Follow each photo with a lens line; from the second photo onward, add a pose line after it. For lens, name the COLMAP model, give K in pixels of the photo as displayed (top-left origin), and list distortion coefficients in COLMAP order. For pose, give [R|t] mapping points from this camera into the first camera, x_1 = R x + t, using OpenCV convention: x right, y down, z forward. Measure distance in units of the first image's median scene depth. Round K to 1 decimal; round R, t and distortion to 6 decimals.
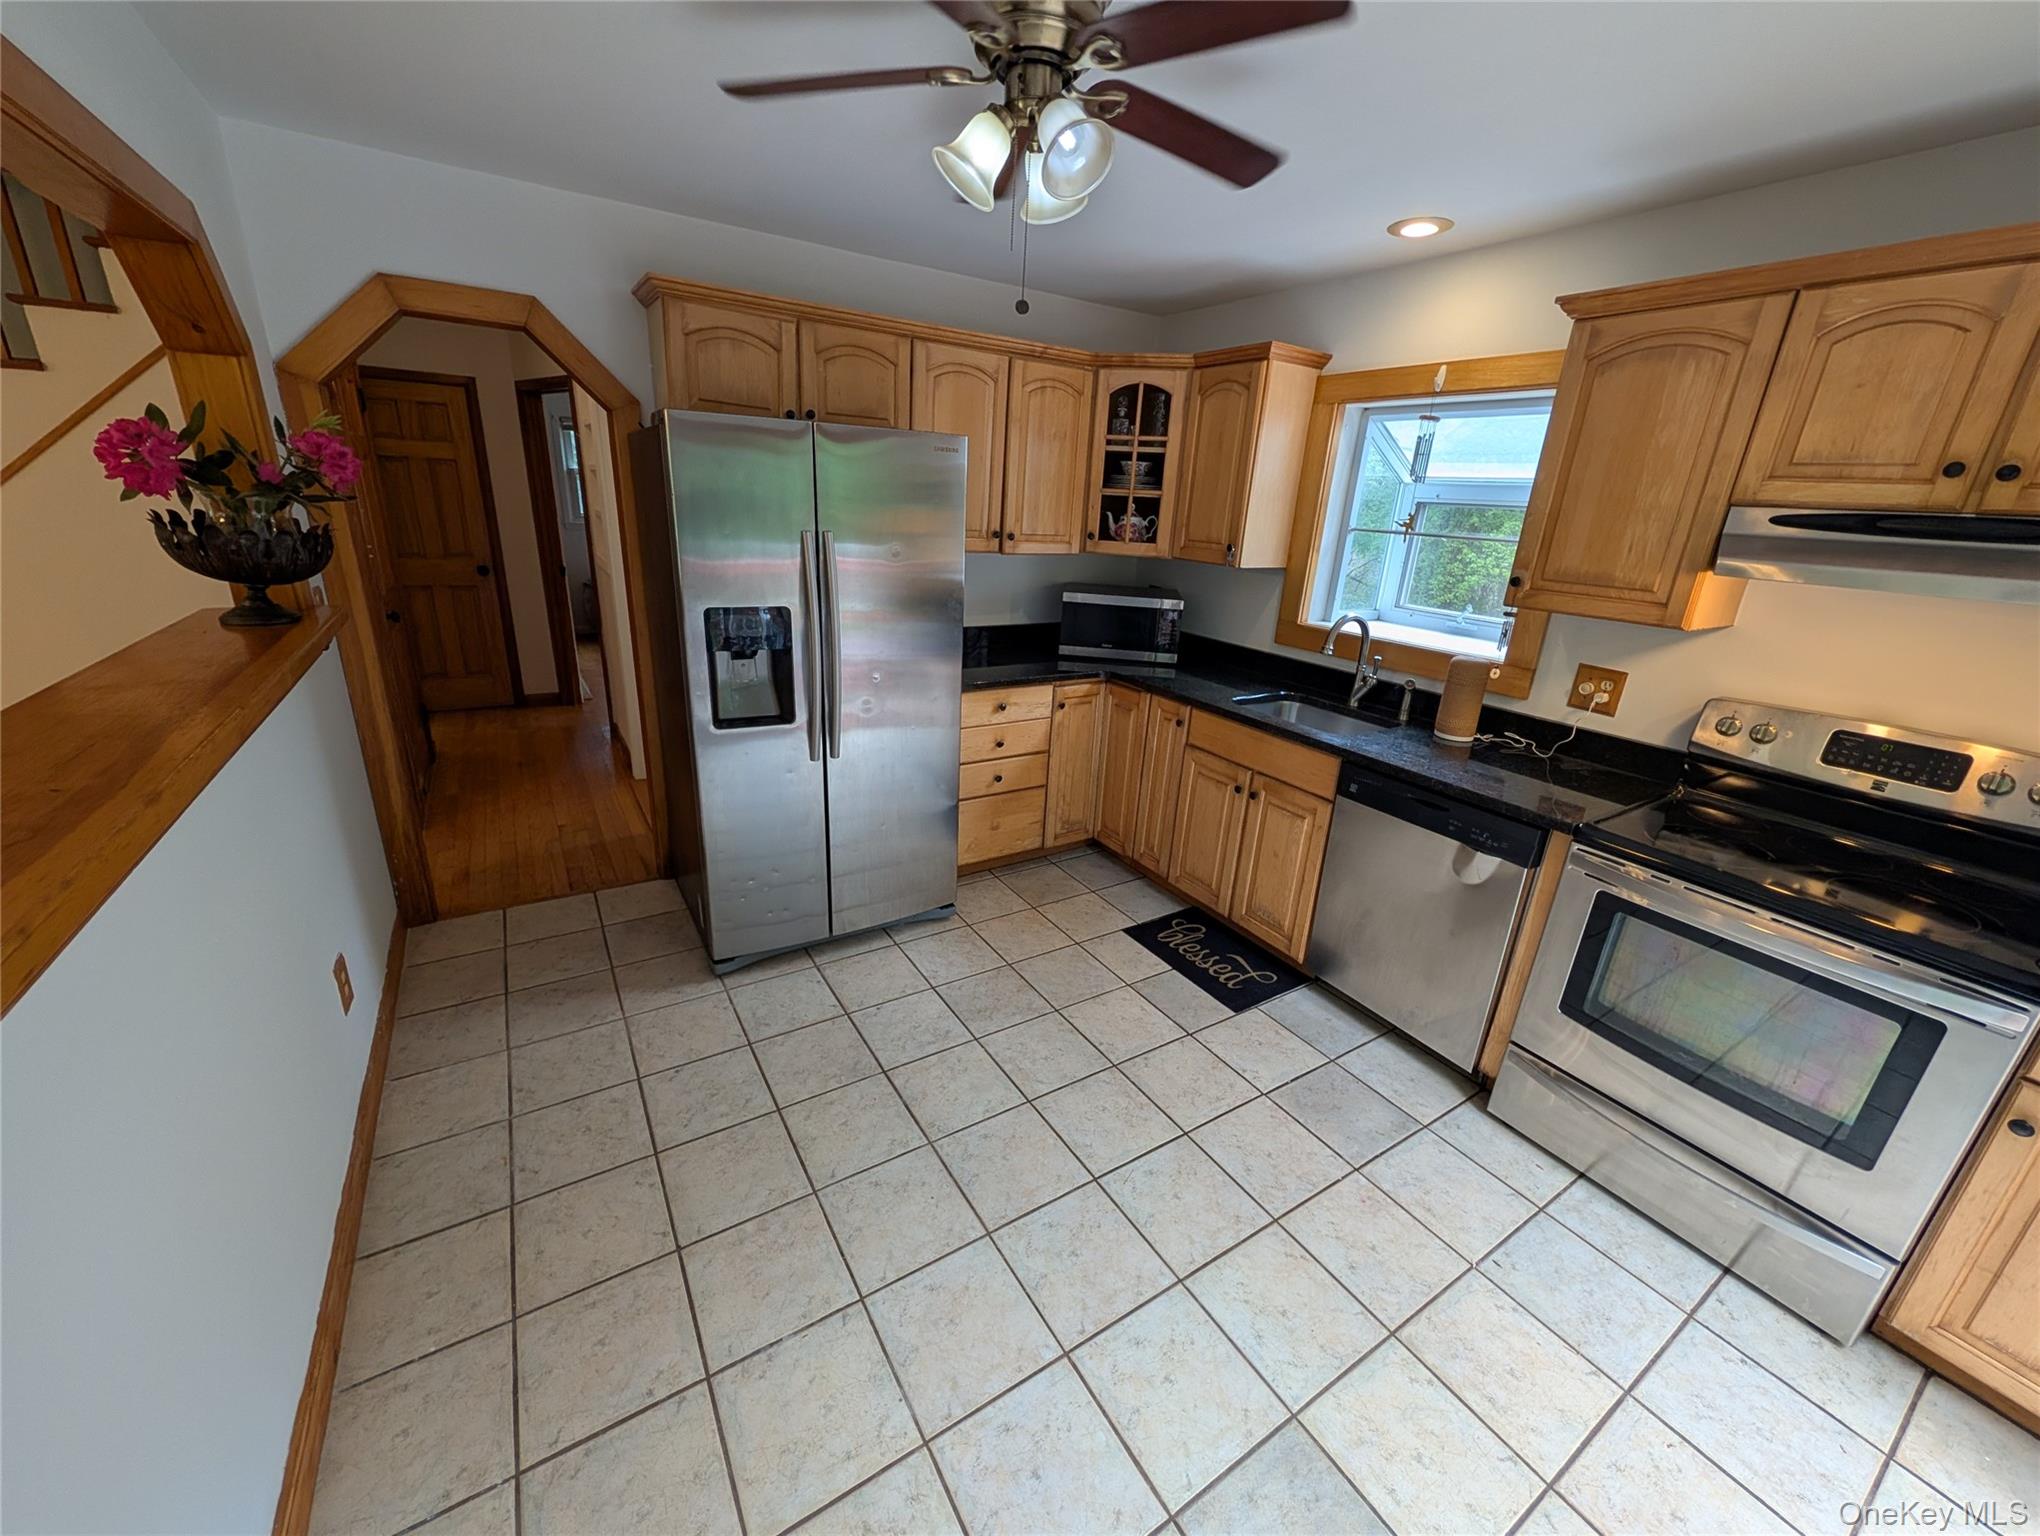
lens RADIAL K [[786.5, 0, 1017.7], [0, 786.5, 766.2], [0, 0, 1]] dist [0.001159, -0.000218]
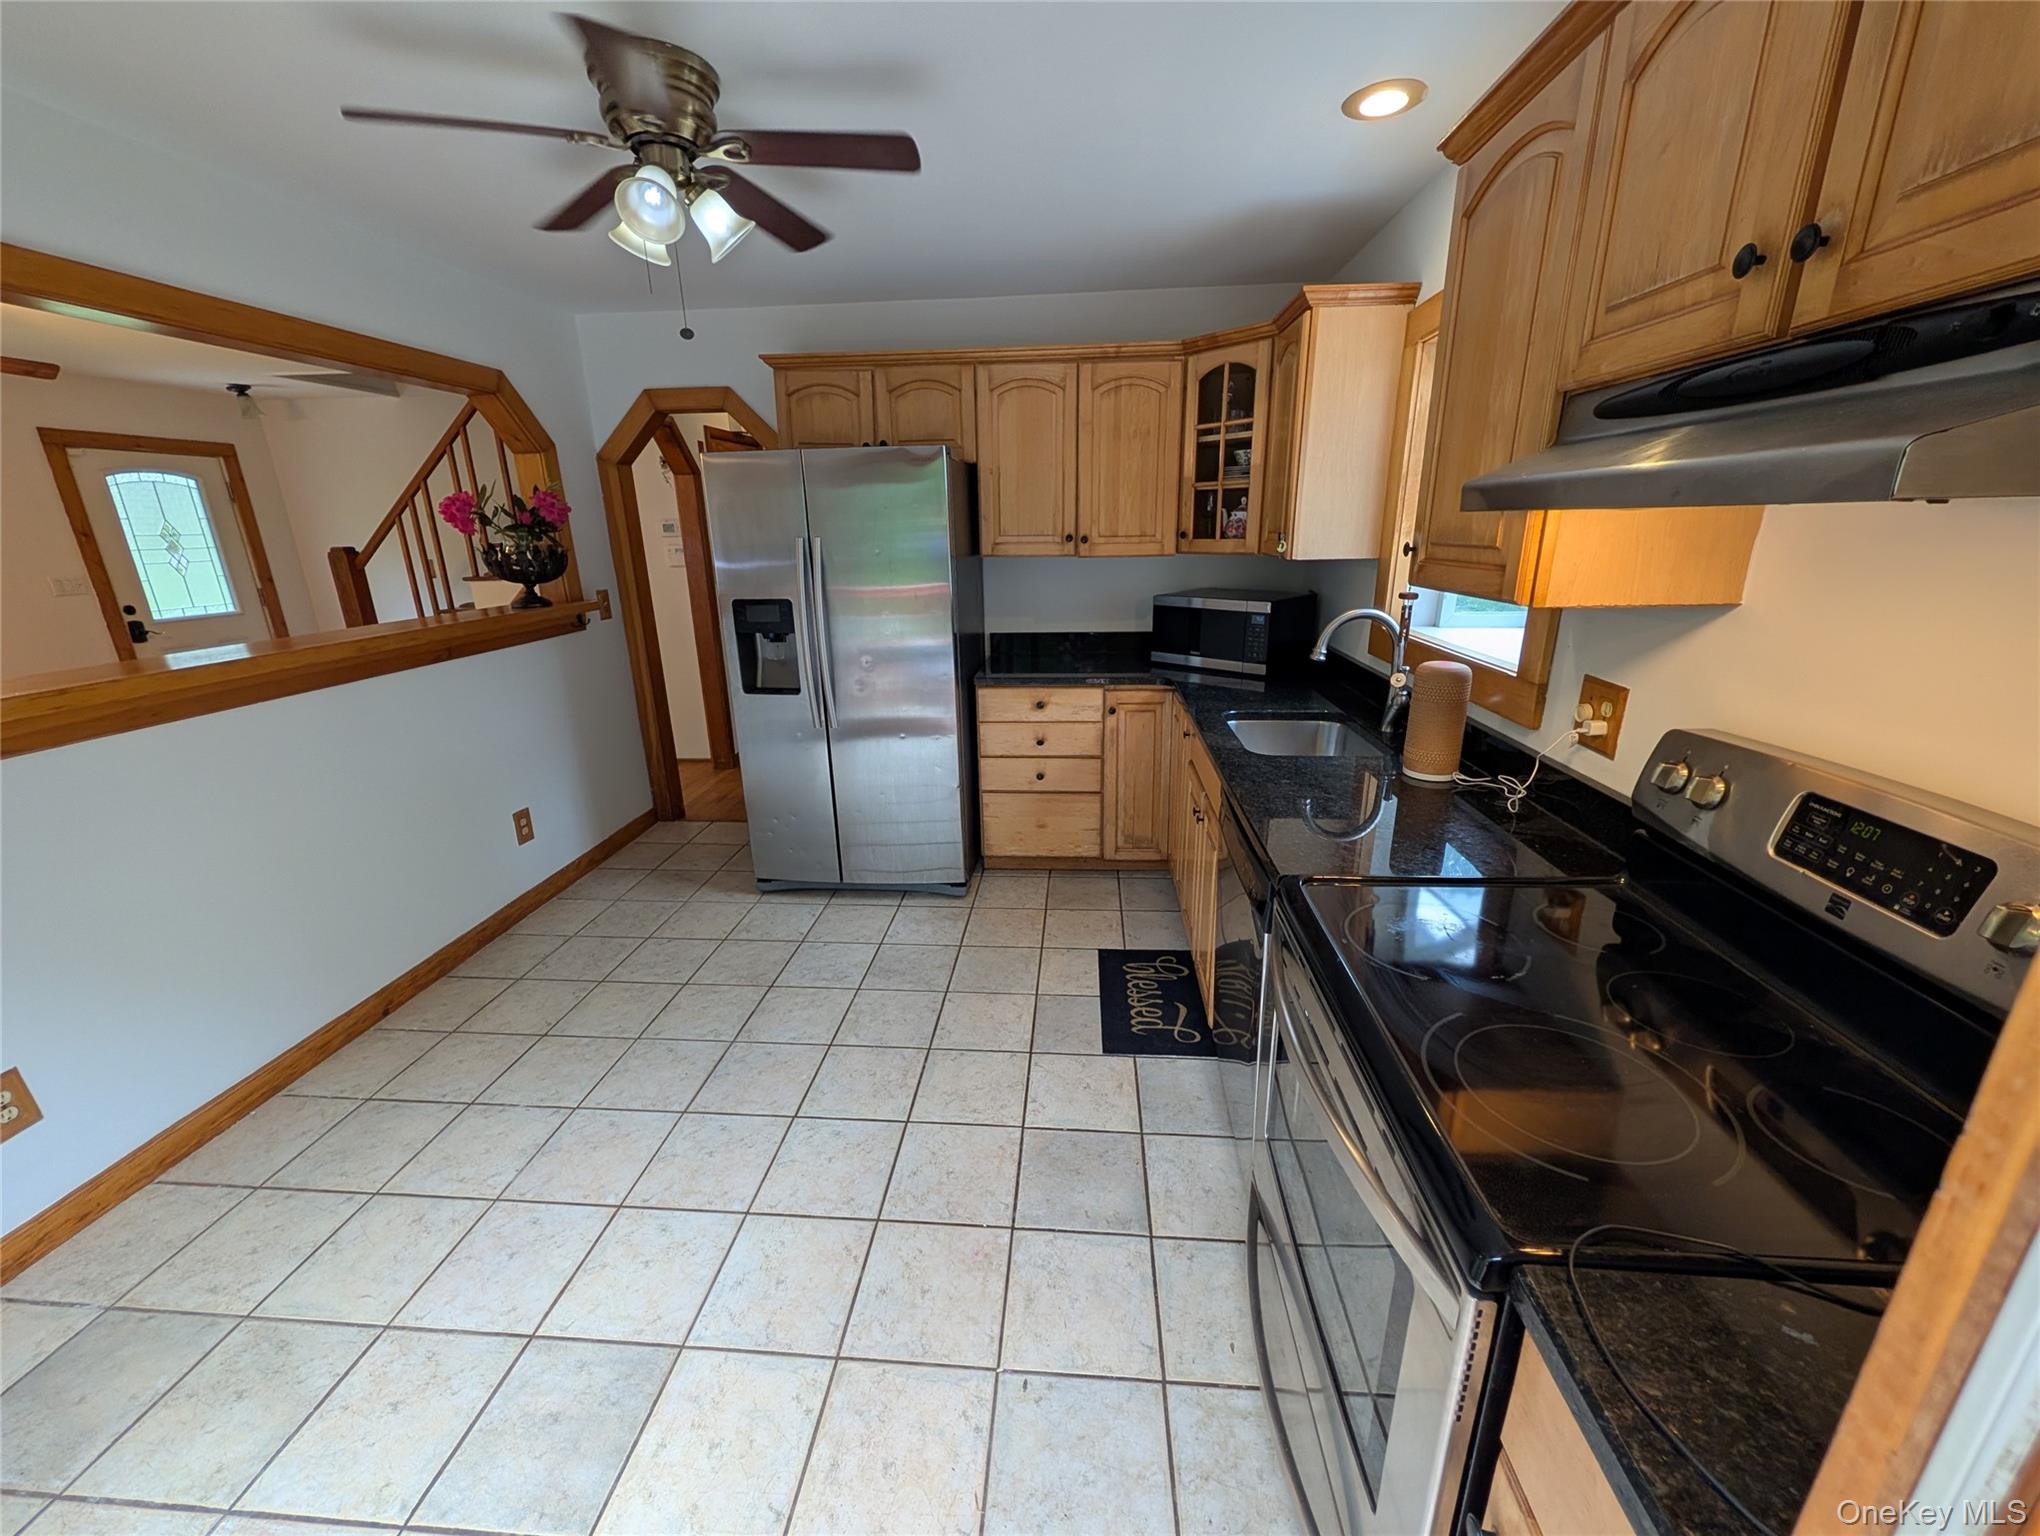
lens RADIAL K [[786.5, 0, 1017.7], [0, 786.5, 766.2], [0, 0, 1]] dist [0.001159, -0.000218]
pose [[0.799340, 0.113433, -0.590076, 0.682860], [-0.139440, 0.990229, 0.001465, 0.006405], [0.584476, 0.081109, 0.807347, 0.203879]]
